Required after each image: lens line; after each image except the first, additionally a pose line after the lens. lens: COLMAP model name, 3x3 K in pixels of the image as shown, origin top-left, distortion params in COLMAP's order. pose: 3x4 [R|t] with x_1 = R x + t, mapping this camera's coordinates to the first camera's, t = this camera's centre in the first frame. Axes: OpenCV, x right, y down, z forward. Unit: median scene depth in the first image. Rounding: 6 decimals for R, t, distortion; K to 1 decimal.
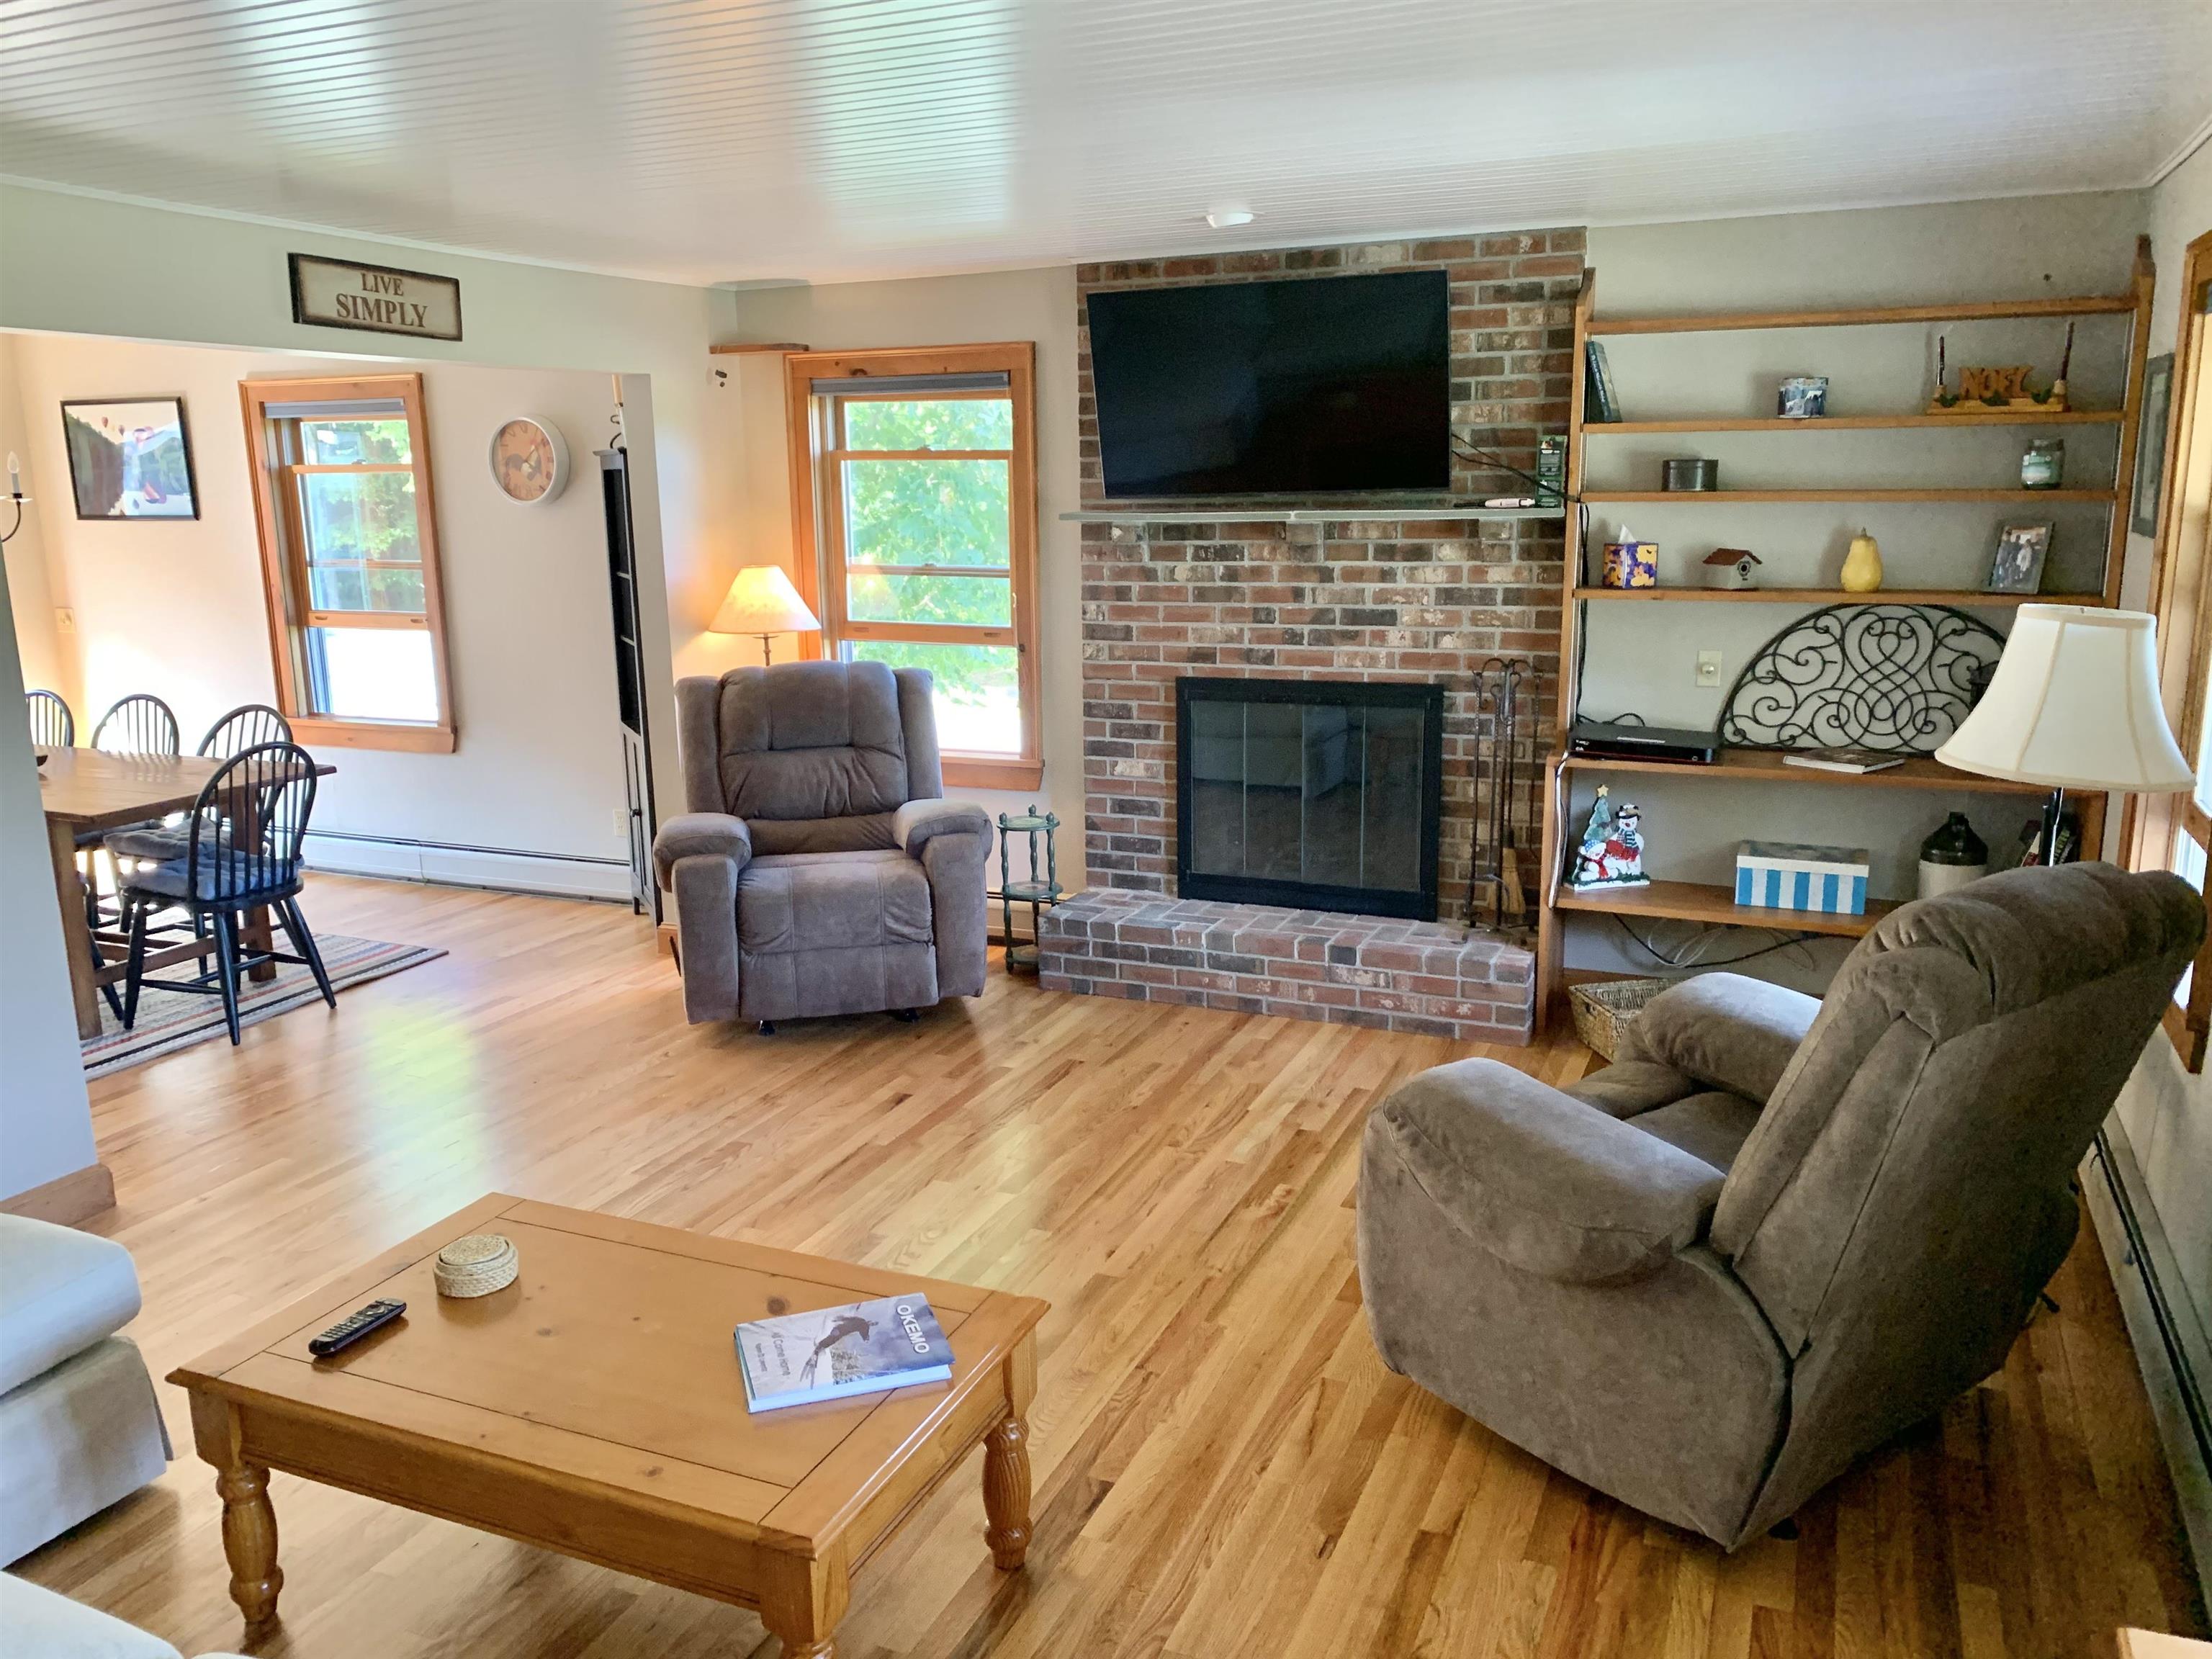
lens RADIAL K [[1696.6, 0, 1050.2], [0, 1696.6, 849.8], [0, 0, 1]] dist [0.084806, -0.131550]
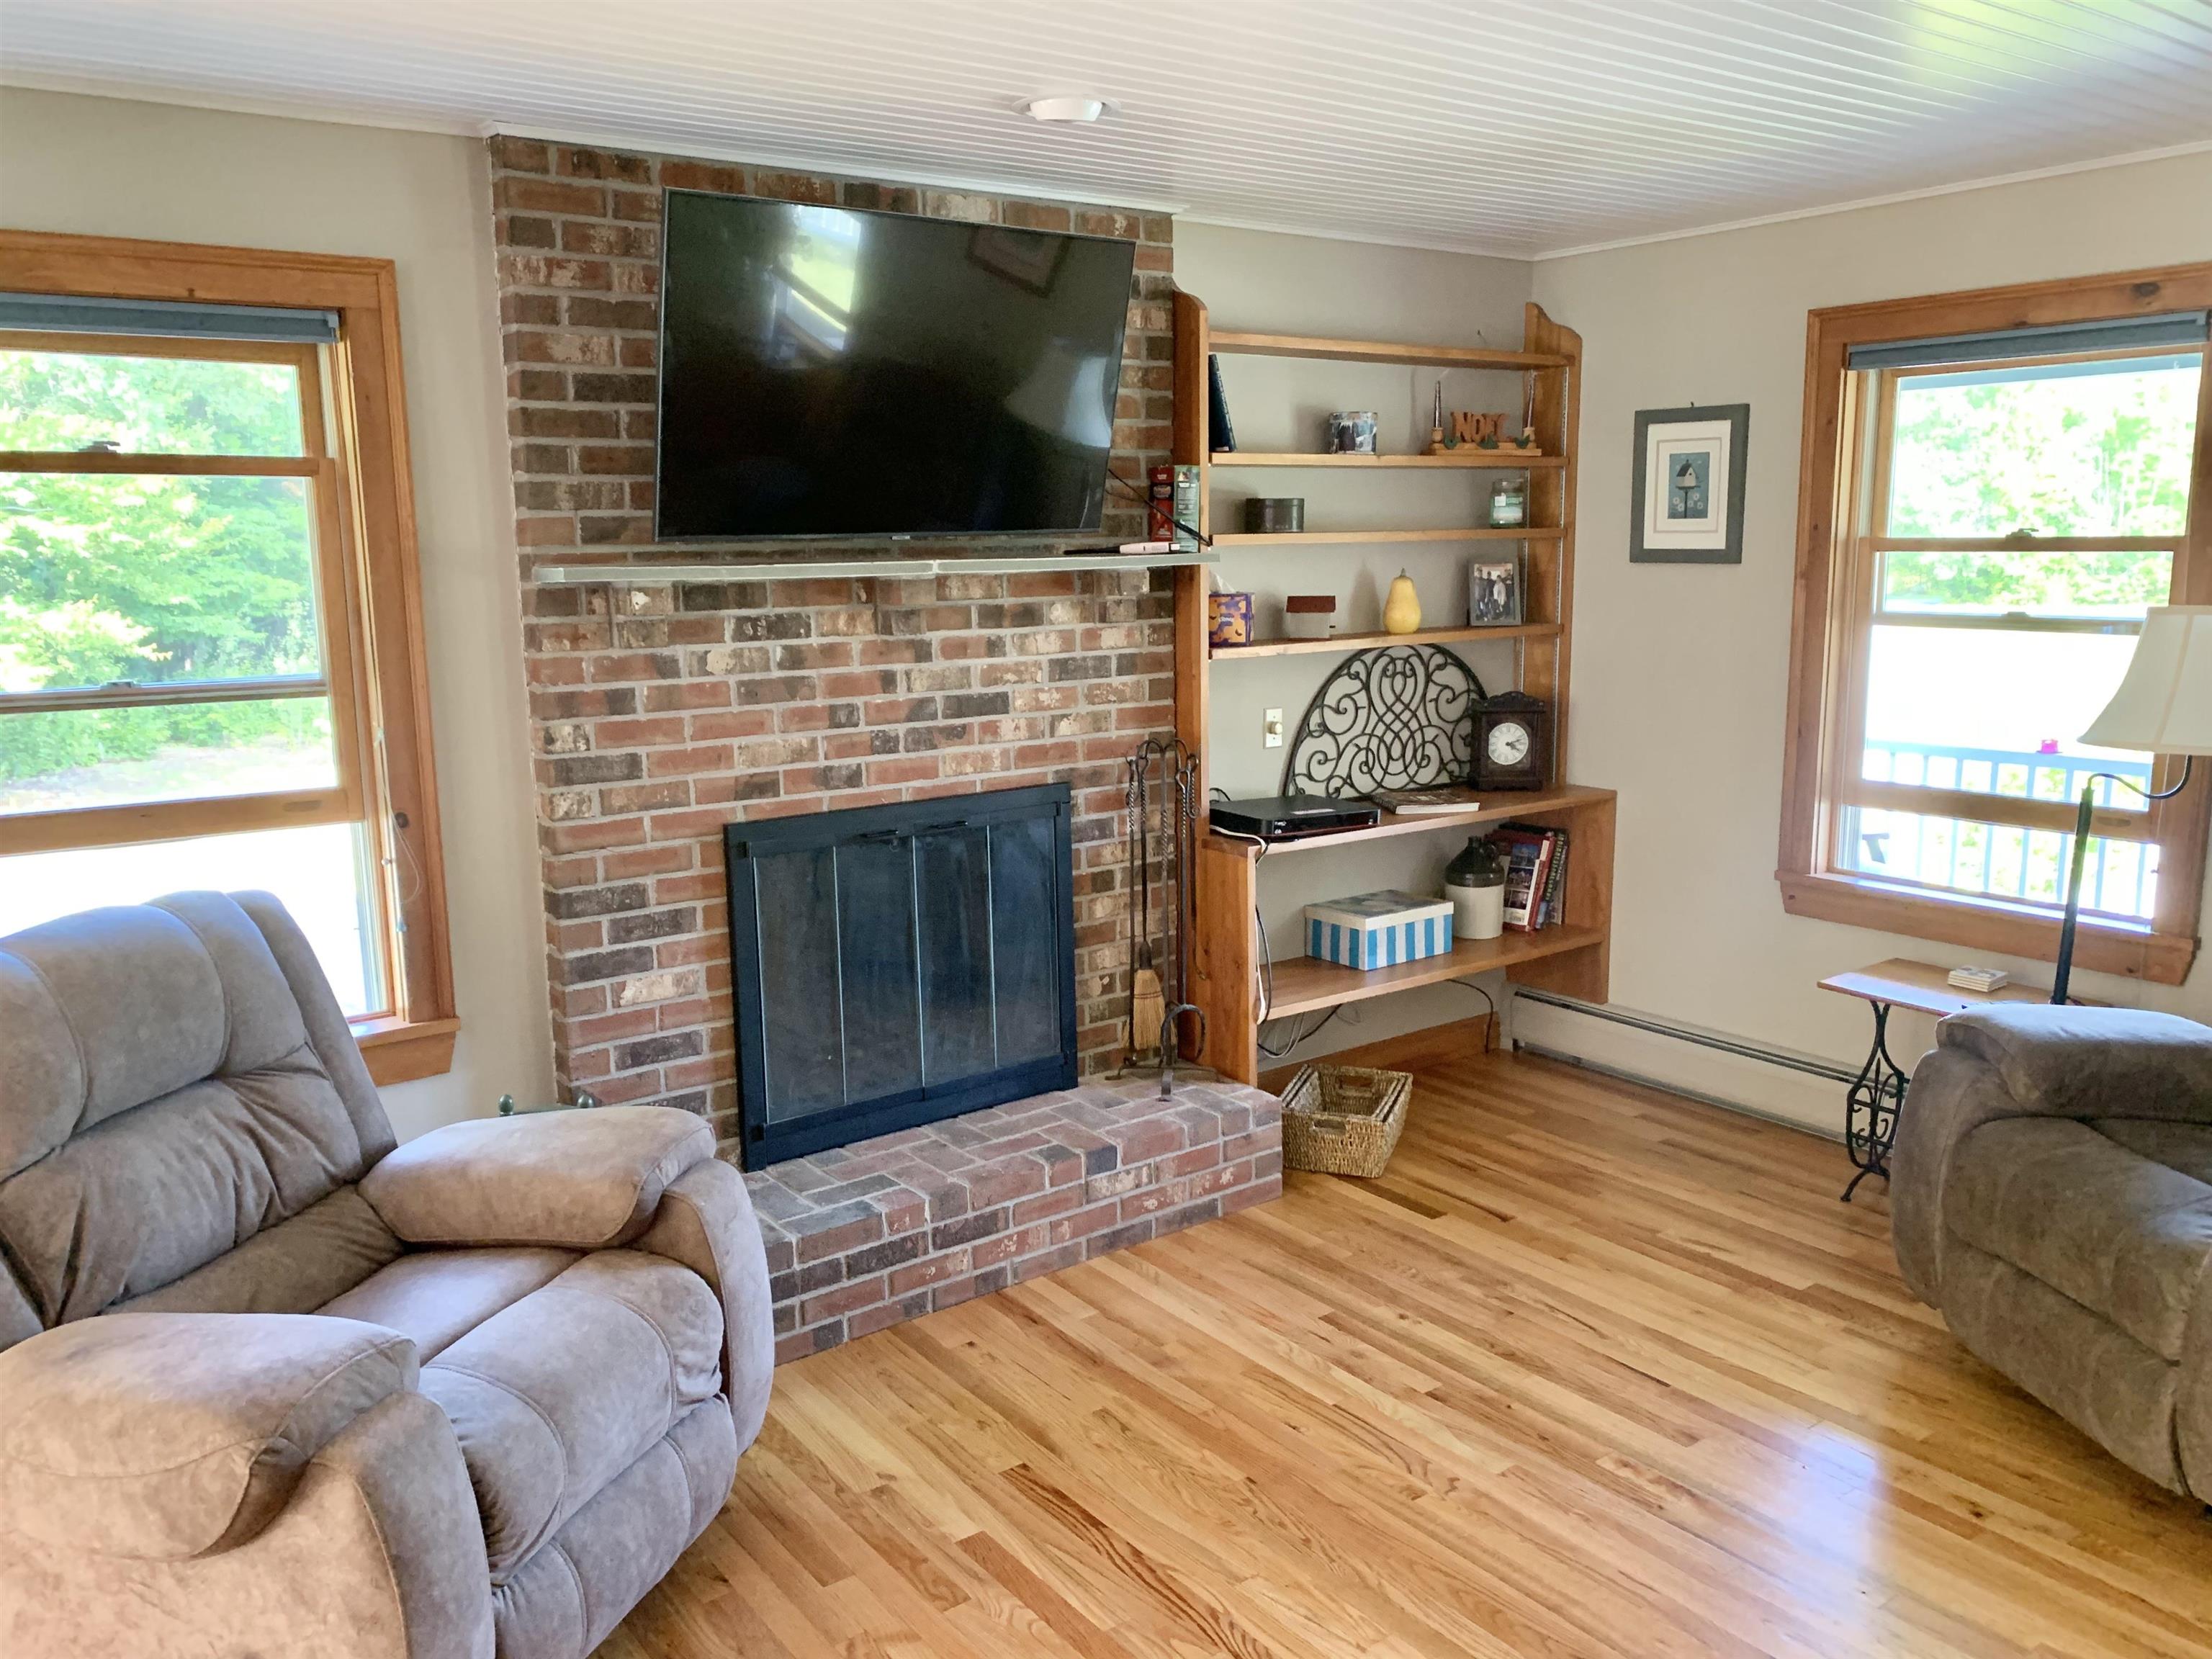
lens RADIAL K [[1696.6, 0, 1136.3], [0, 1696.6, 826.0], [0, 0, 1]] dist [0.084806, -0.131550]
pose [[0.484337, -0.143591, 0.863017, -0.418234], [0.199344, 0.978604, 0.050949, -0.109656], [-0.851868, 0.147361, 0.502599, 0.587381]]
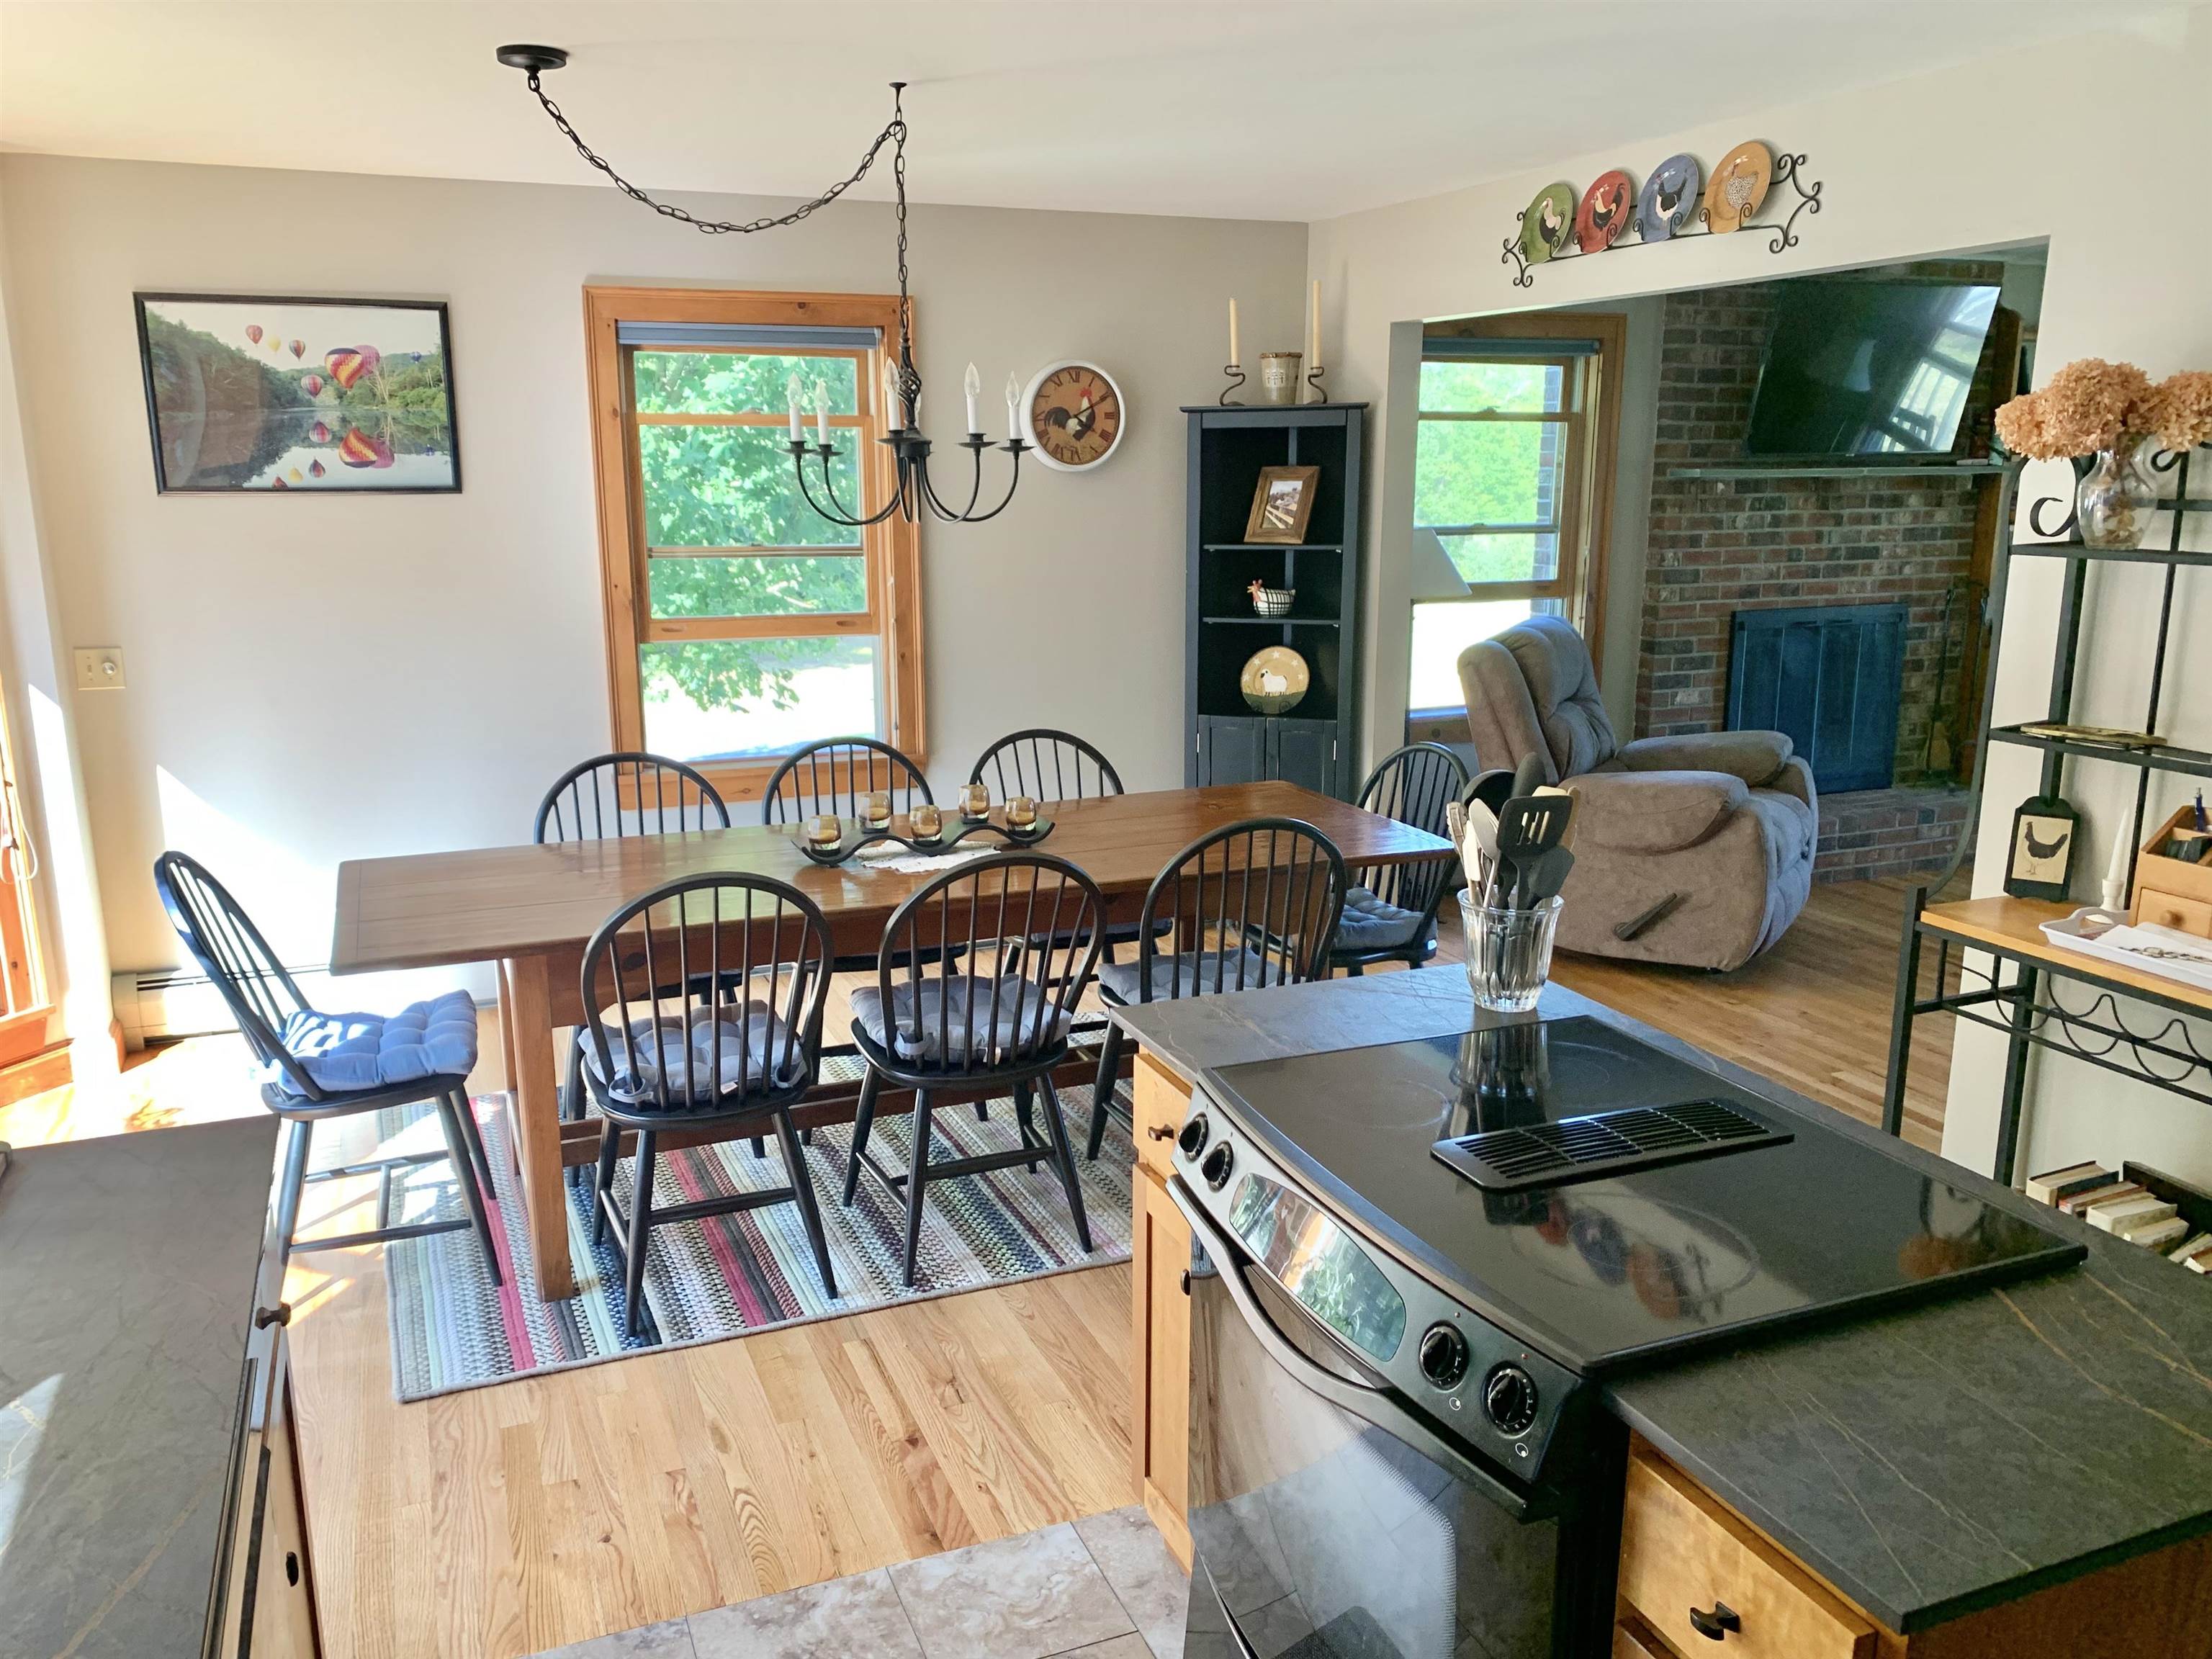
lens RADIAL K [[1696.6, 0, 1095.9], [0, 1696.6, 817.9], [0, 0, 1]] dist [0.084806, -0.131550]
pose [[0.697239, -0.135920, 0.703835, -1.131274], [0.150386, 0.987745, 0.041770, -0.081790], [-0.700887, 0.076723, 0.709134, 0.516912]]
